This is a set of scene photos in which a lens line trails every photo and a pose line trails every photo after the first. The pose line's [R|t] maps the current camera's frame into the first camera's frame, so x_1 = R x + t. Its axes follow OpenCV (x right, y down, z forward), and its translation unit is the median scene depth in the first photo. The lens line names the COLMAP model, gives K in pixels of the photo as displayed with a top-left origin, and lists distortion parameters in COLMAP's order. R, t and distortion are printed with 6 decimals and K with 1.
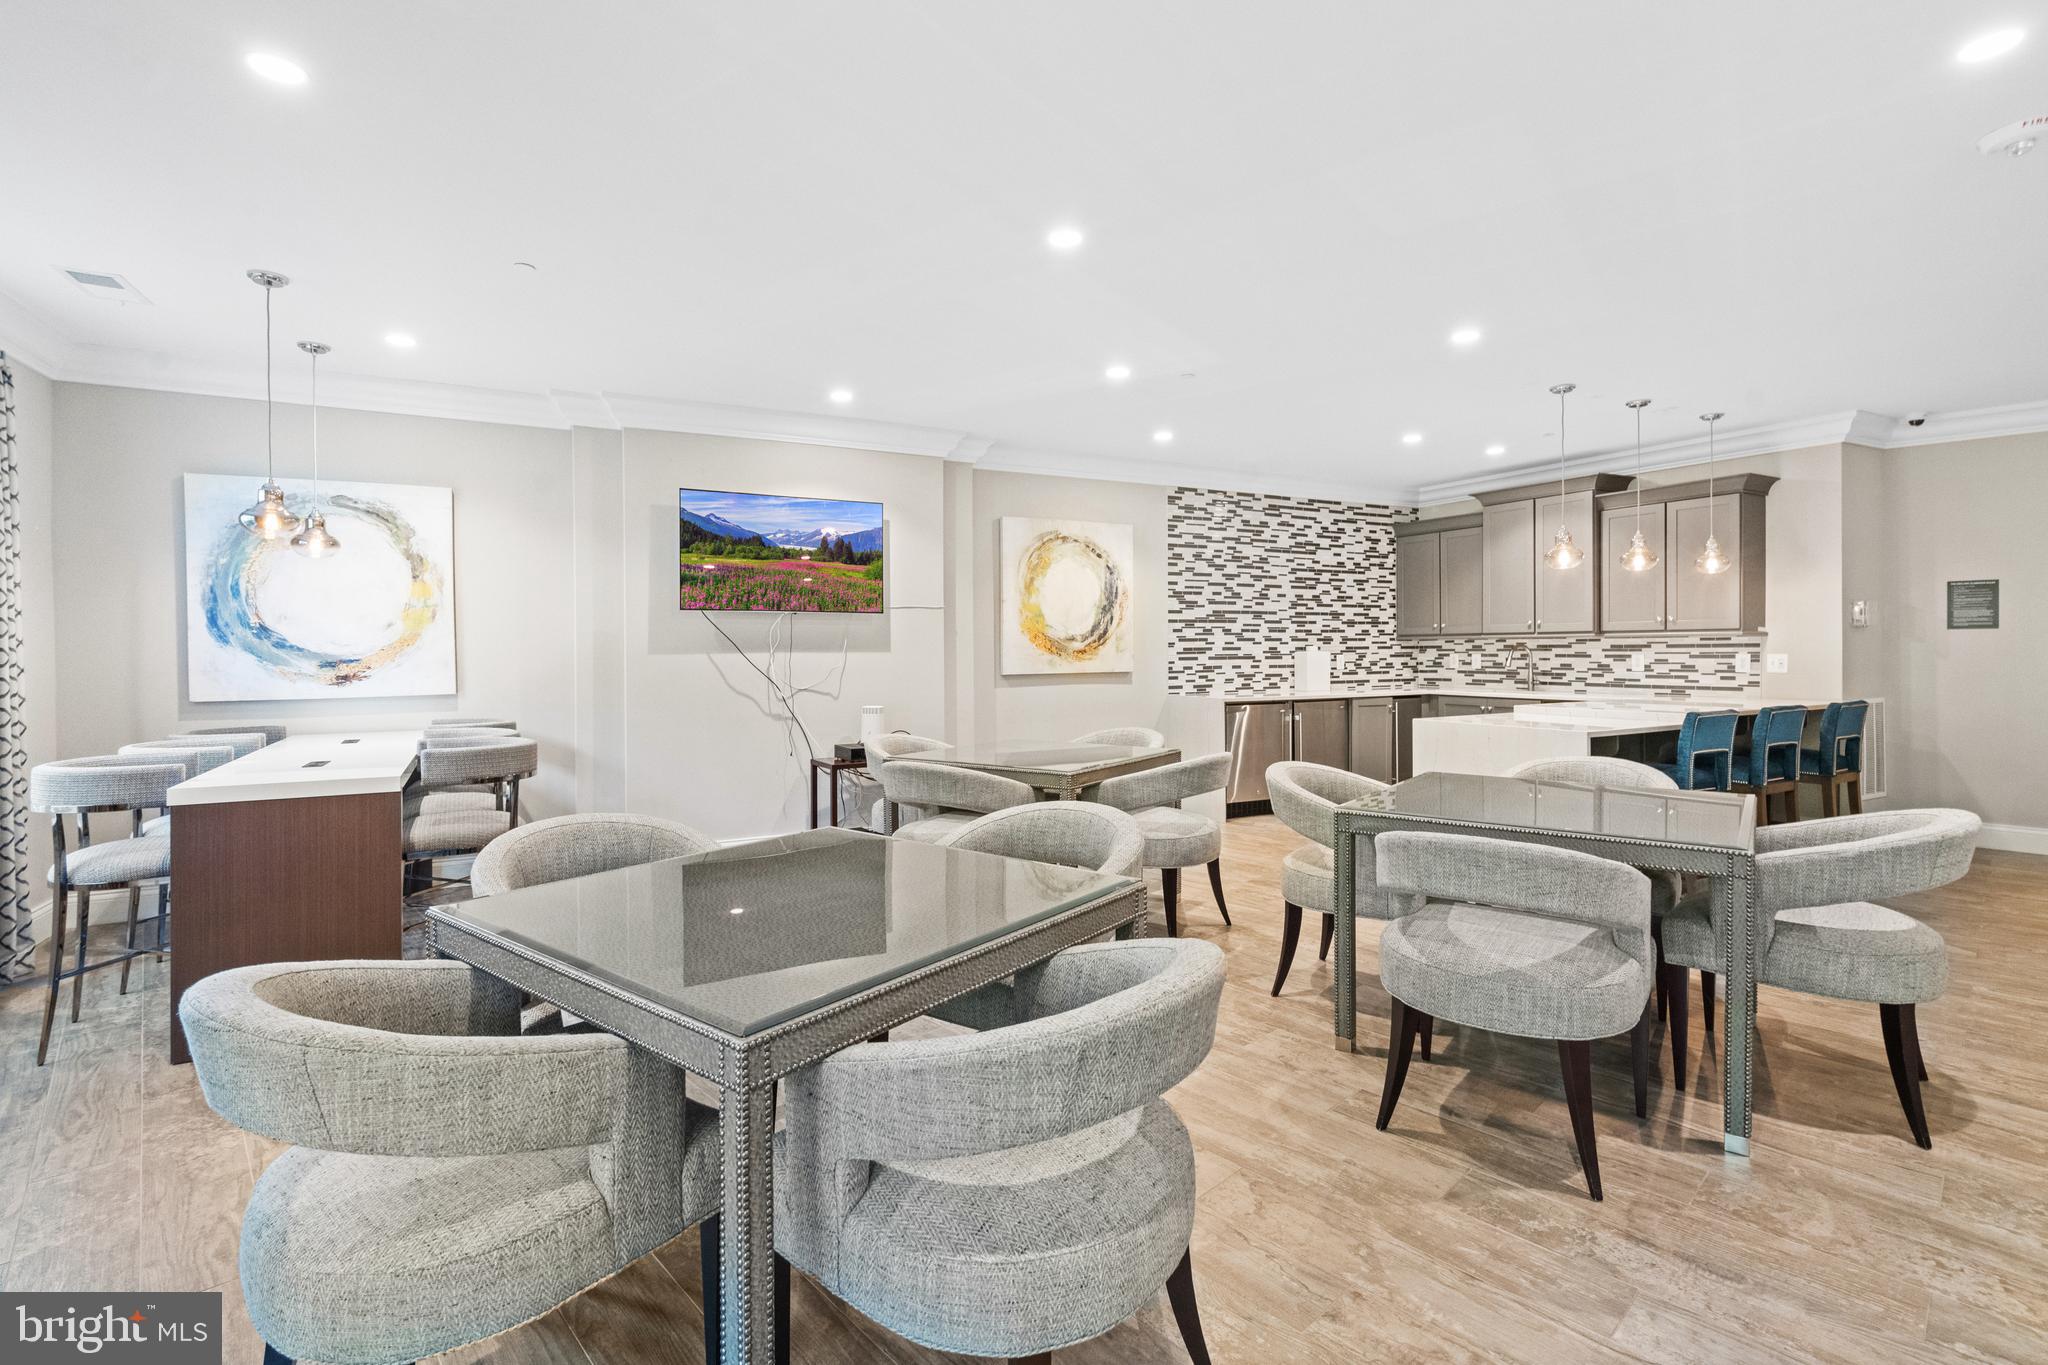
lens RADIAL K [[927.6, 0, 1051.0], [0, 927.6, 646.6], [0, 0, 1]] dist [-0.001118, 0.000355]
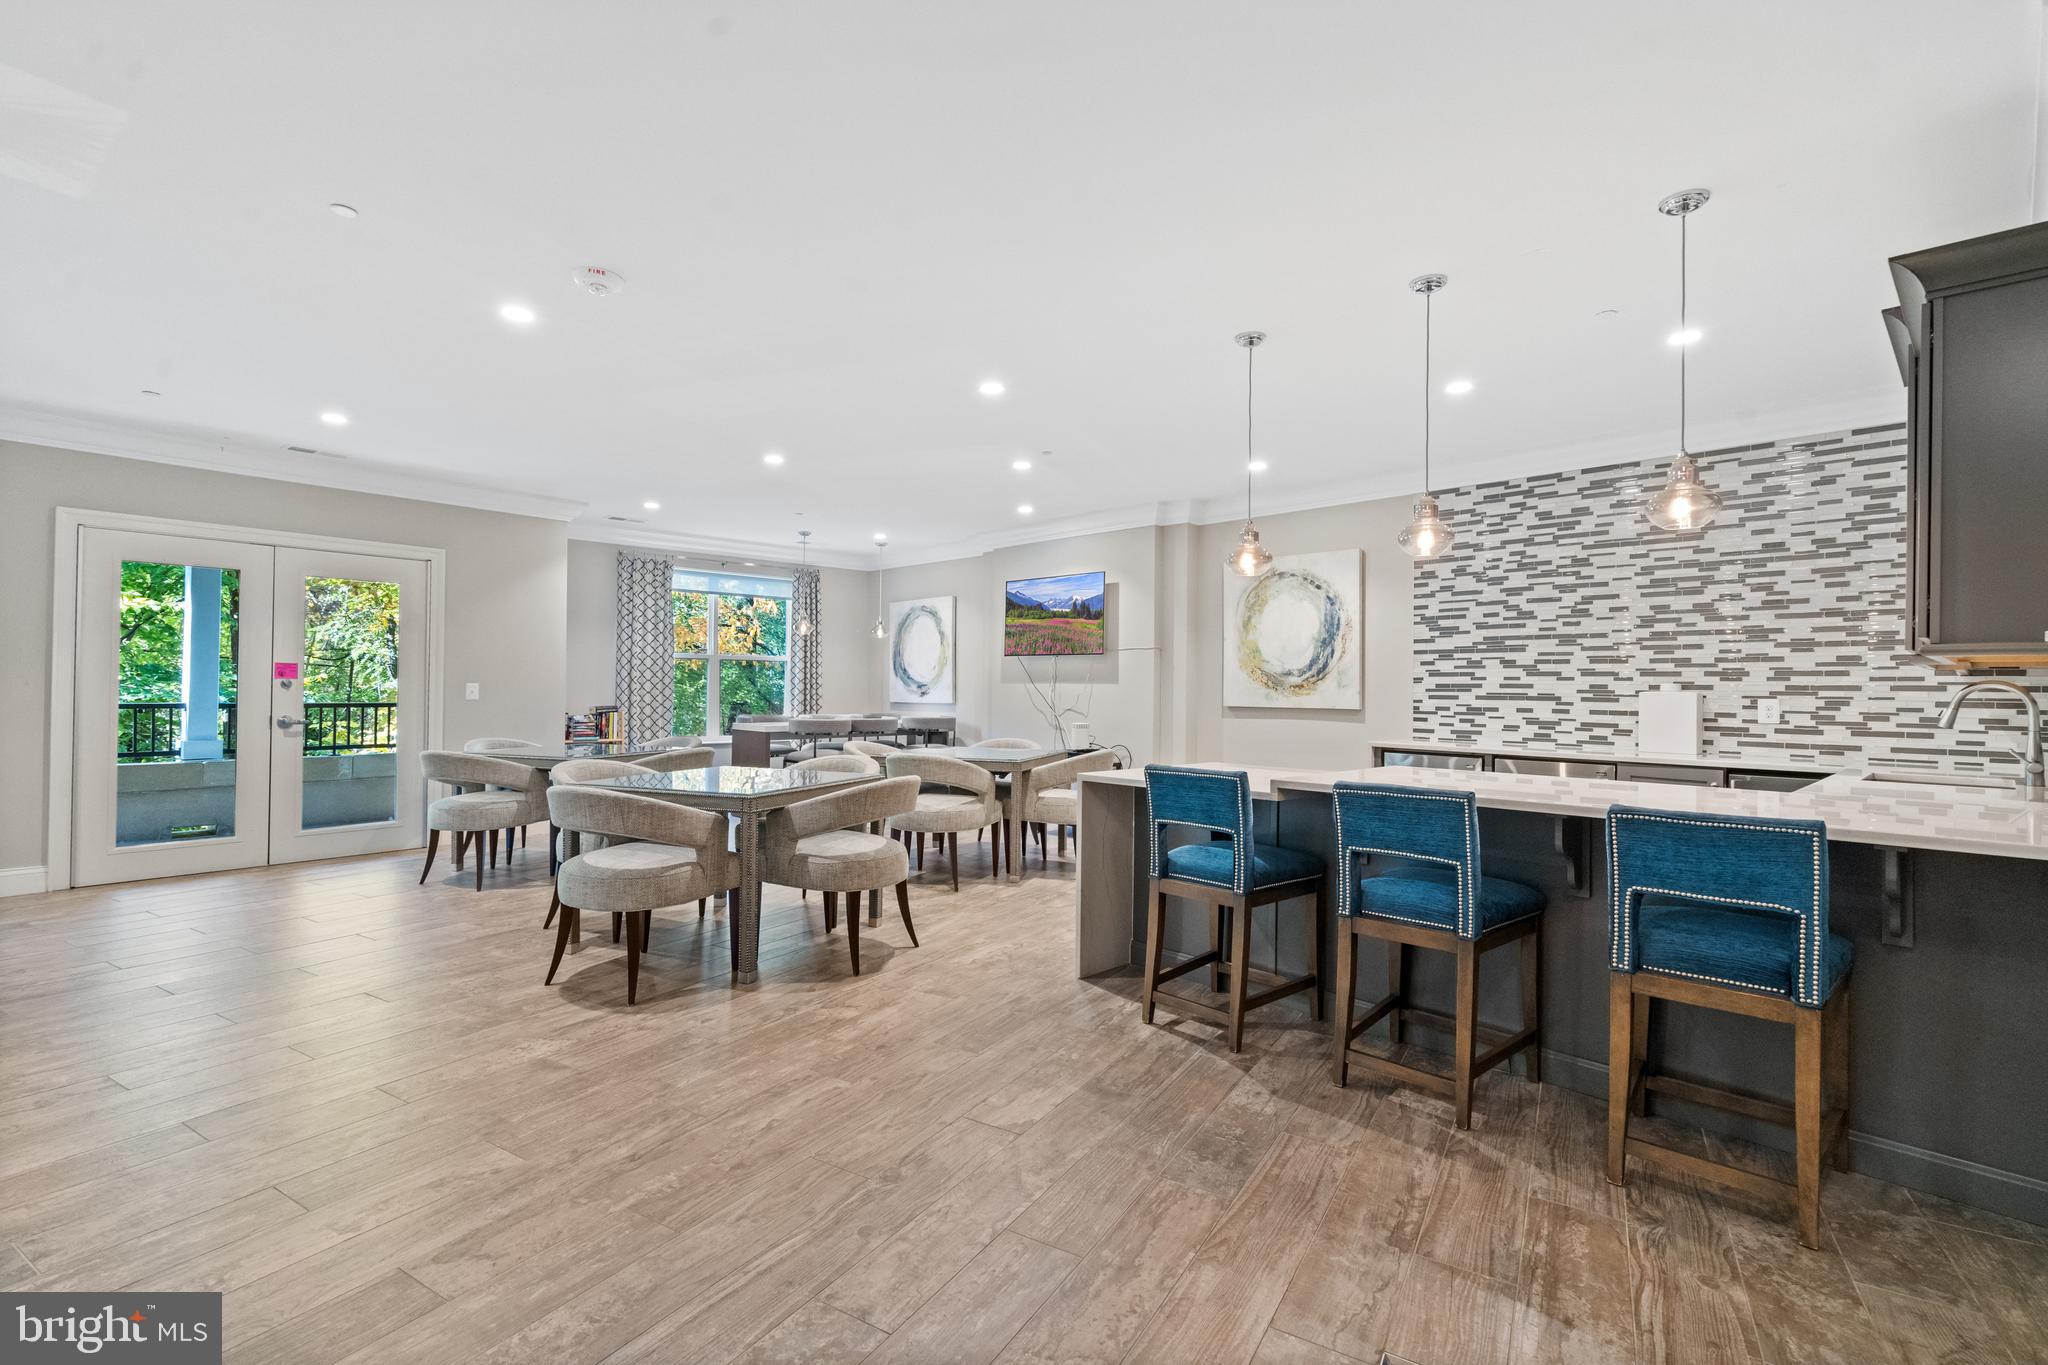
lens RADIAL K [[927.6, 0, 1026.7], [0, 927.6, 679.6], [0, 0, 1]] dist [-0.001118, 0.000355]
pose [[0.274194, 0.000750, -0.961674, 0.825213], [-0.010976, 0.999937, -0.002349, 0.003322], [0.961612, 0.011200, 0.274185, 0.413275]]
